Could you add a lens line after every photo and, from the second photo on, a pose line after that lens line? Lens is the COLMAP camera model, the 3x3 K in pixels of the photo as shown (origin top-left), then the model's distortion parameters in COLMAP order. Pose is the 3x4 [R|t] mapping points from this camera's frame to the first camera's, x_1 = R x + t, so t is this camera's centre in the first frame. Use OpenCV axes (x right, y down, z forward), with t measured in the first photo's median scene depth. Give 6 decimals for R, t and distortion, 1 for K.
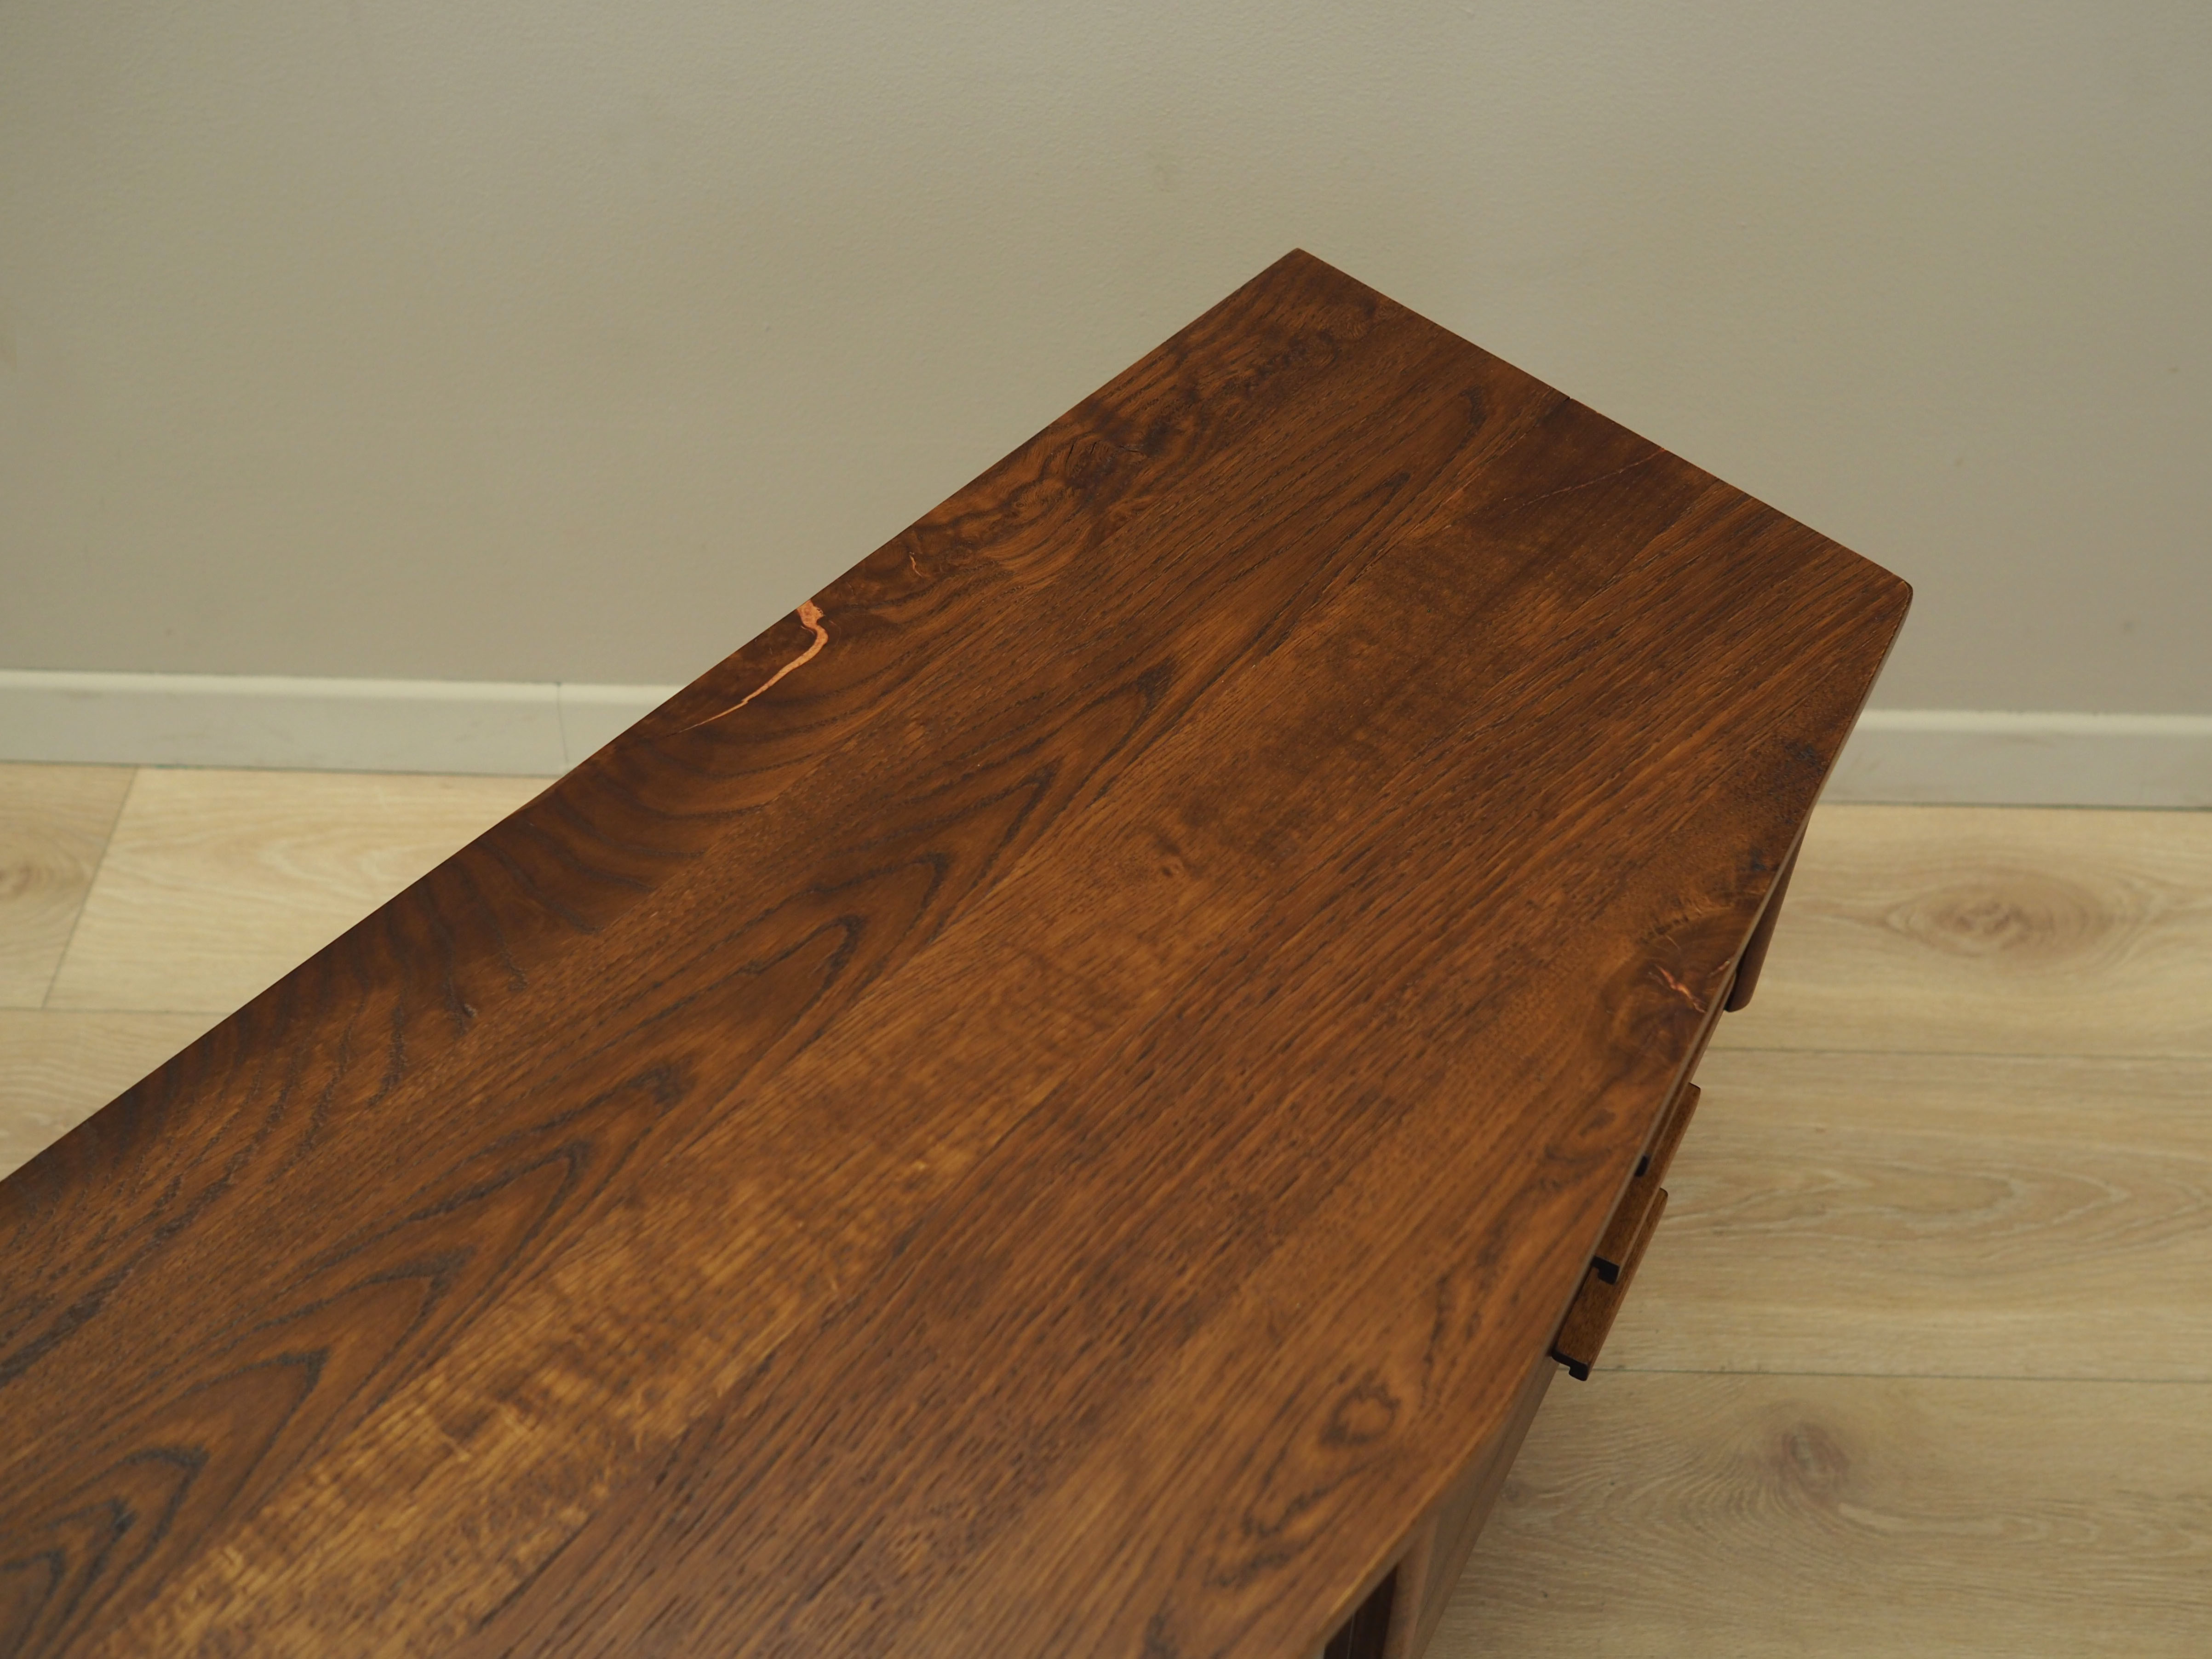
lens RADIAL K [[2406.5, 0, 1161.6], [0, 2406.5, 711.2], [0, 0, 1]] dist [-0.046104, 0.021476]
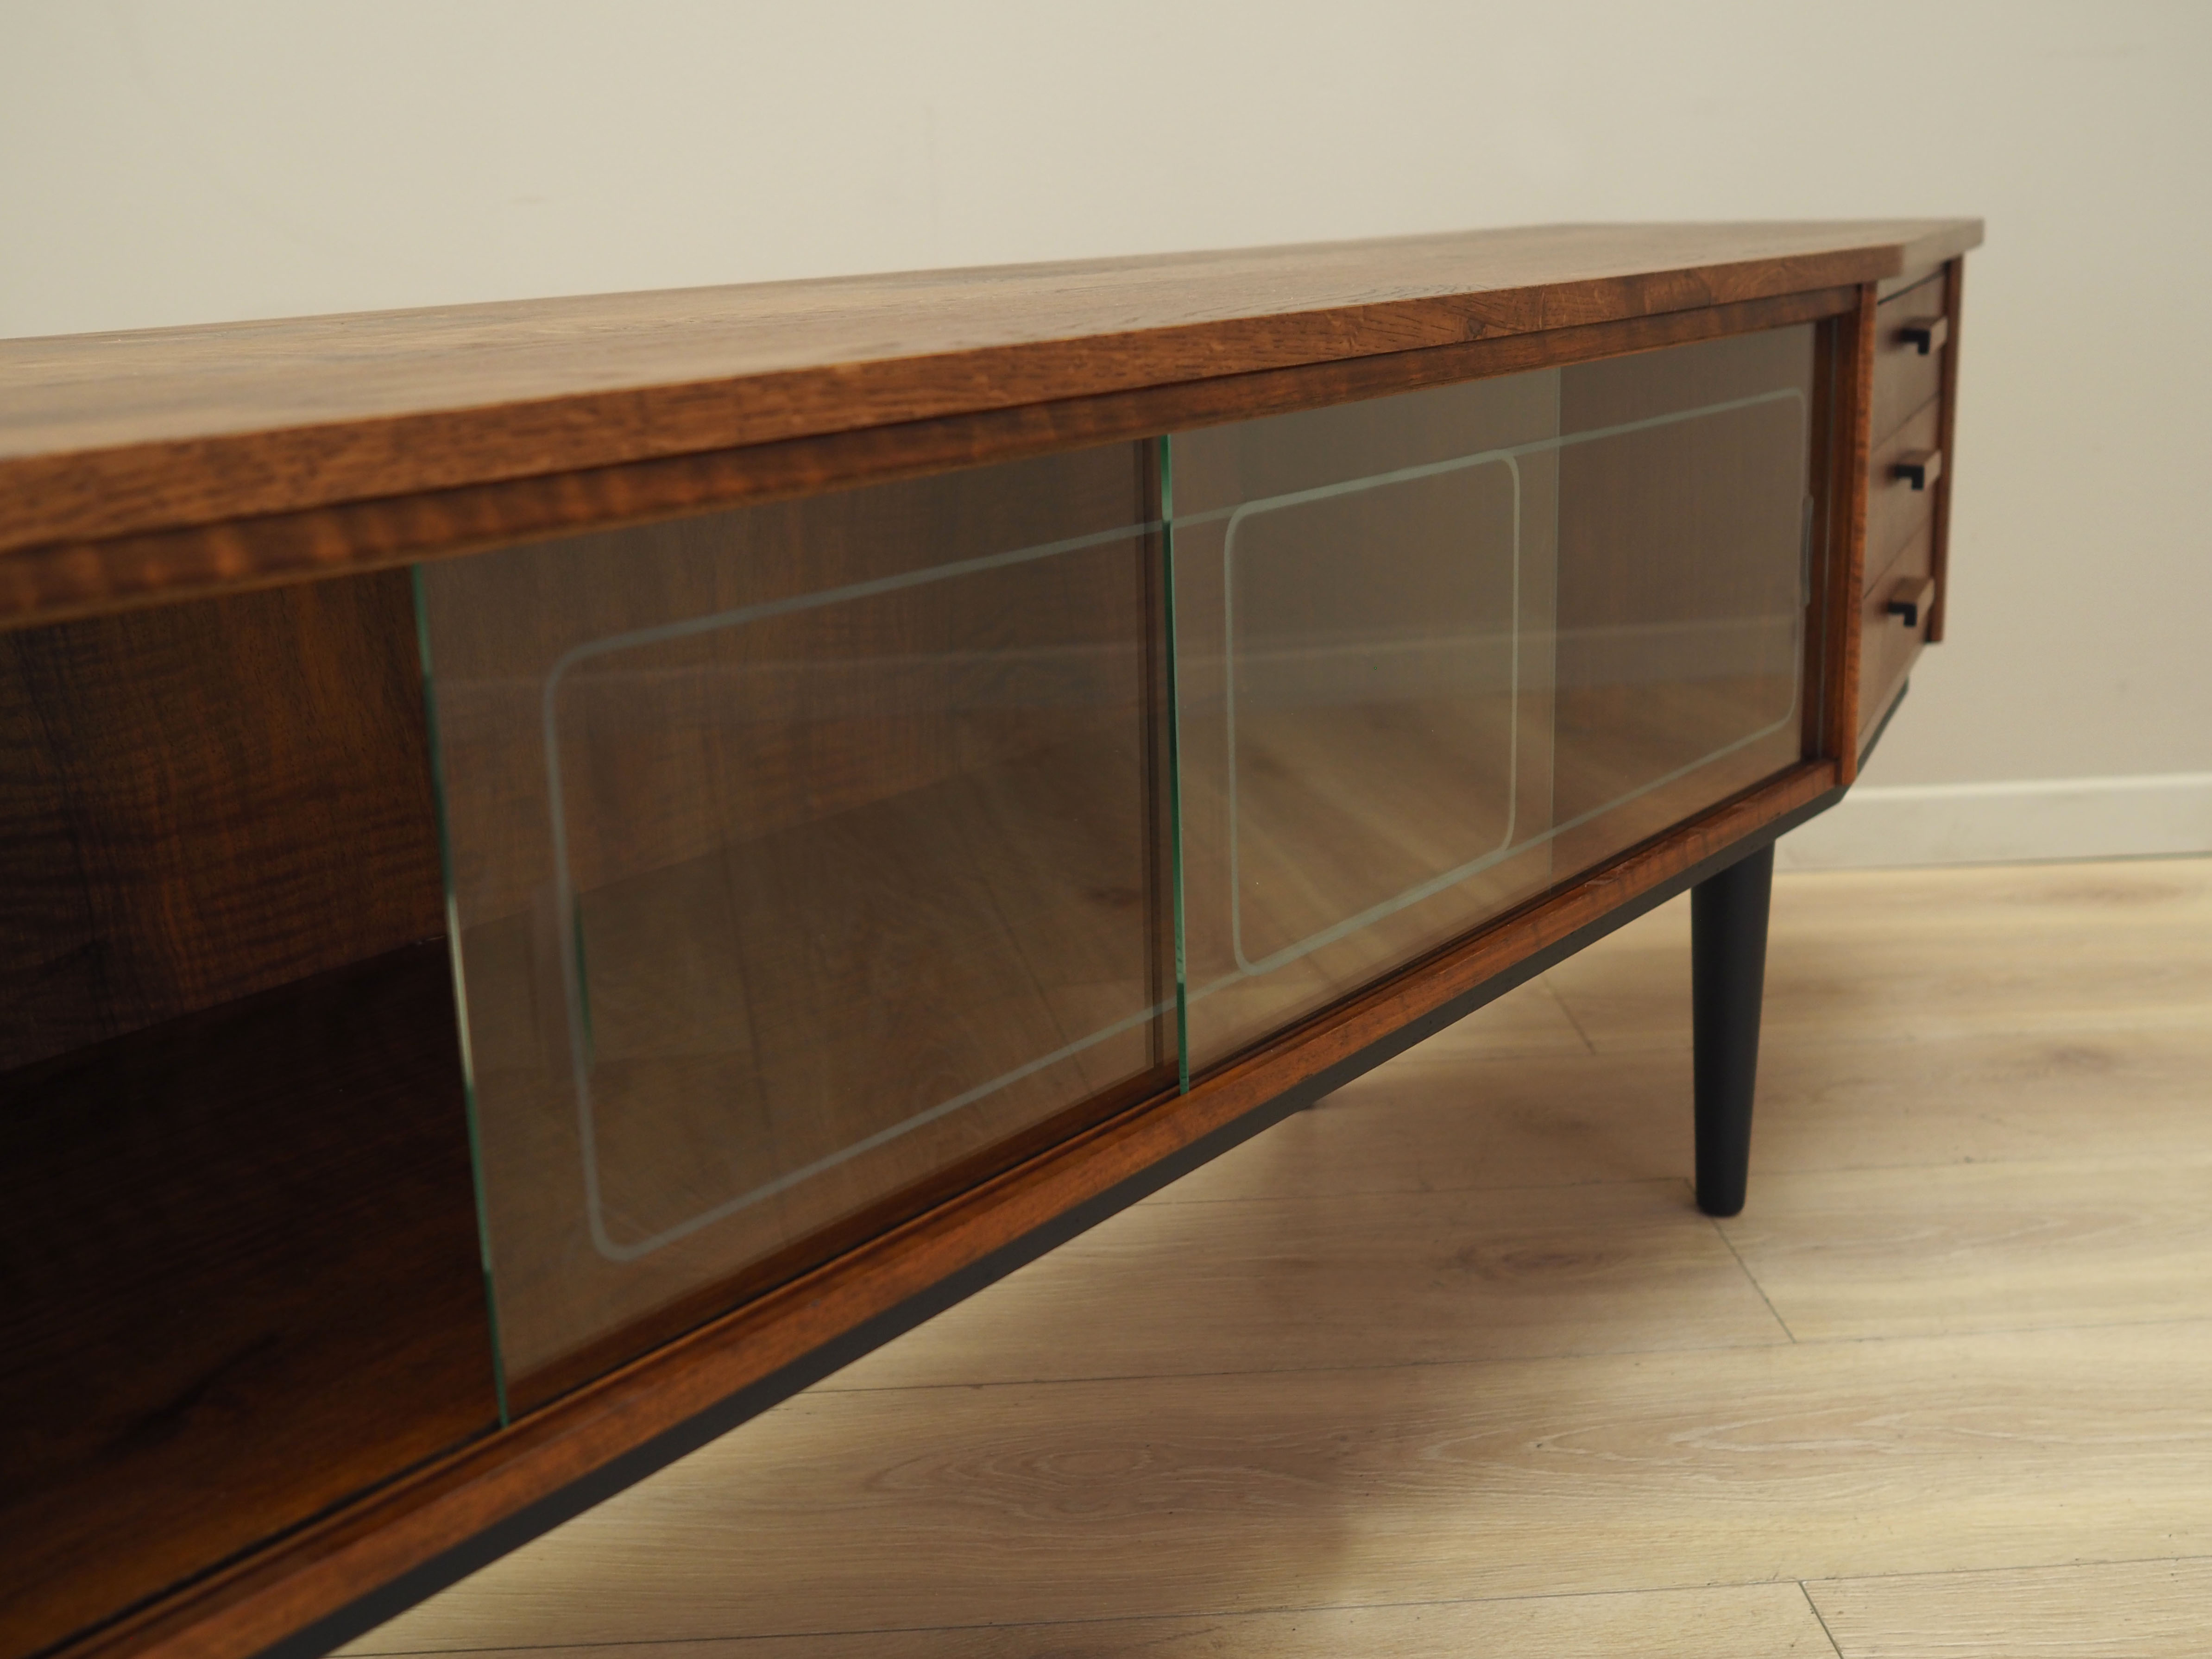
lens RADIAL K [[2350.8, 0, 1108.1], [0, 2350.8, 834.4], [0, 0, 1]] dist [-0.045666, 0.013228]
pose [[0.997398, -0.046008, 0.055497, -0.472708], [0.069007, 0.832003, -0.550463, 1.335620], [-0.020848, 0.552860, 0.833013, -0.122722]]
